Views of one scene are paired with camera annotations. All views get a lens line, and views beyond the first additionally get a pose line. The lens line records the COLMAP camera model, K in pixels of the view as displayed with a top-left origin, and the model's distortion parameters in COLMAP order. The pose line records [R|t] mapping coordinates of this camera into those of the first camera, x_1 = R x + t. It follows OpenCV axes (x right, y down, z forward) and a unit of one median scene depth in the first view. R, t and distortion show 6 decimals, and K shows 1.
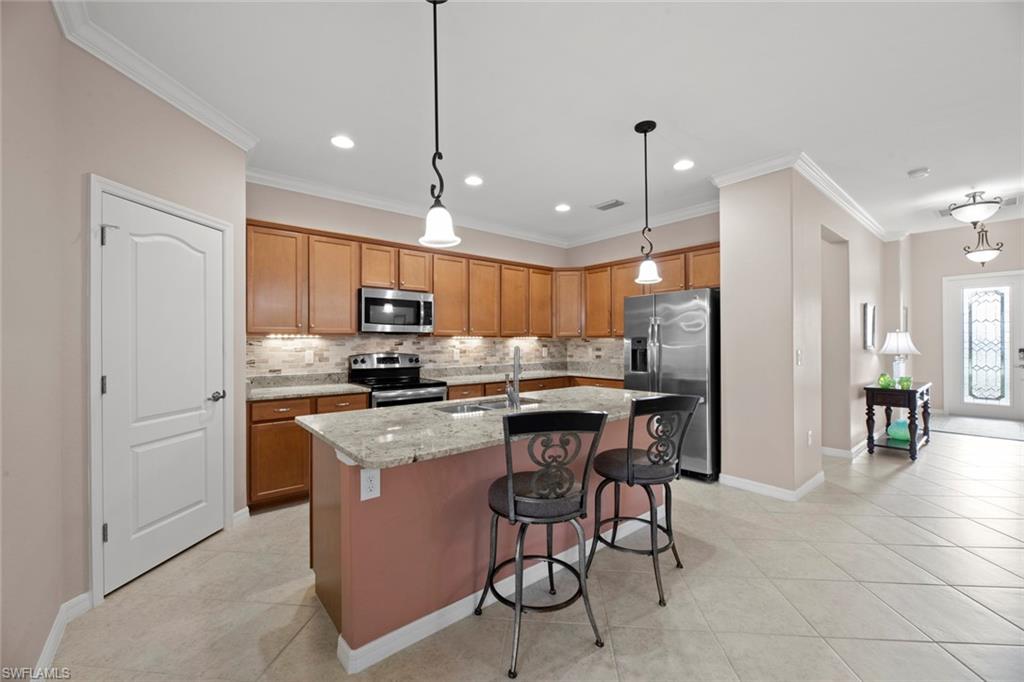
lens RADIAL K [[418.3, 0, 514.8], [0, 418.3, 341.6], [0, 0, 1]] dist [0.000796, -0.003140]
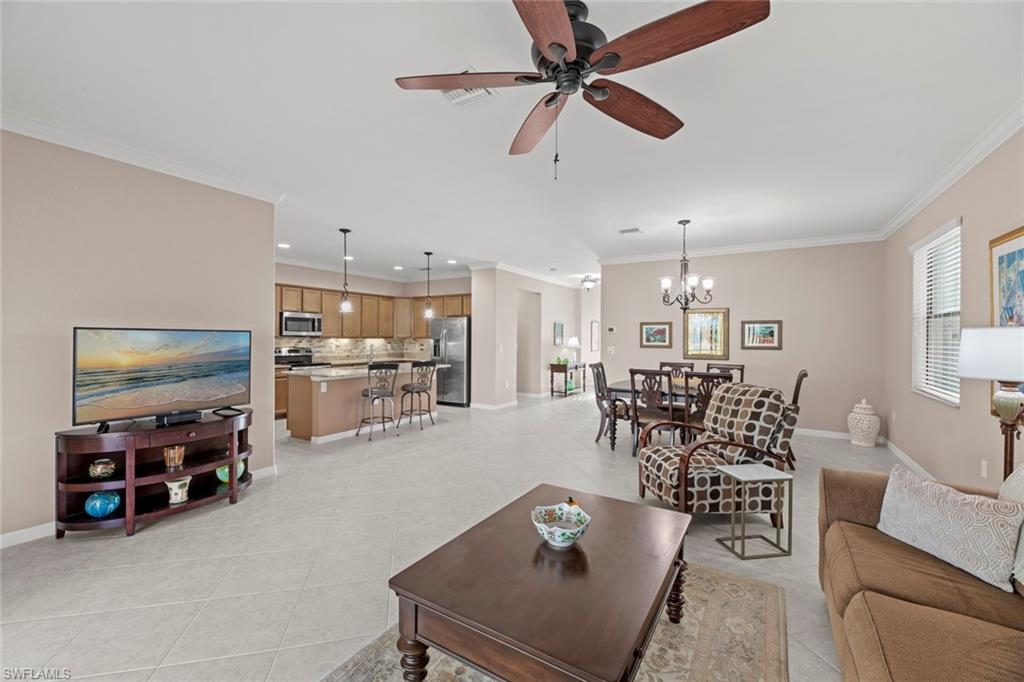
lens RADIAL K [[418.3, 0, 513.0], [0, 418.3, 336.8], [0, 0, 1]] dist [0.000796, -0.003140]
pose [[0.944725, 0.008797, 0.327745, -0.009933], [-0.008806, 0.999960, -0.001457, -0.021061], [-0.327745, -0.001509, 0.944765, -0.939257]]
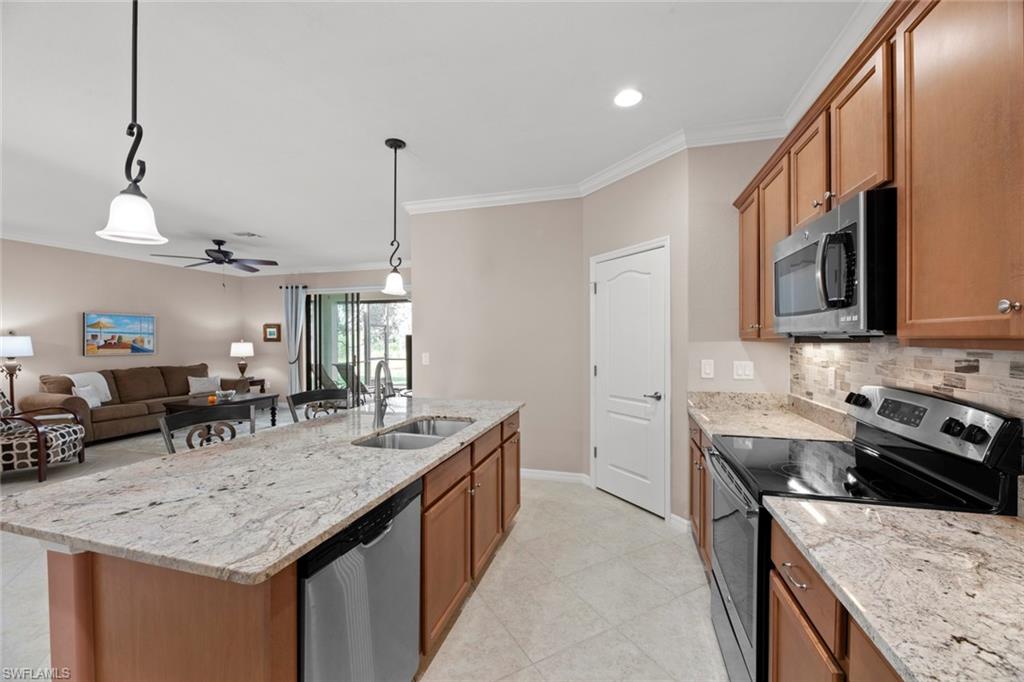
lens RADIAL K [[418.3, 0, 520.1], [0, 418.3, 343.4], [0, 0, 1]] dist [0.000796, -0.003140]
pose [[-0.815985, 0.012484, -0.577939, 0.156065], [0.007661, 0.999913, 0.010782, -0.017442], [0.578023, 0.004370, -0.816009, 1.077876]]
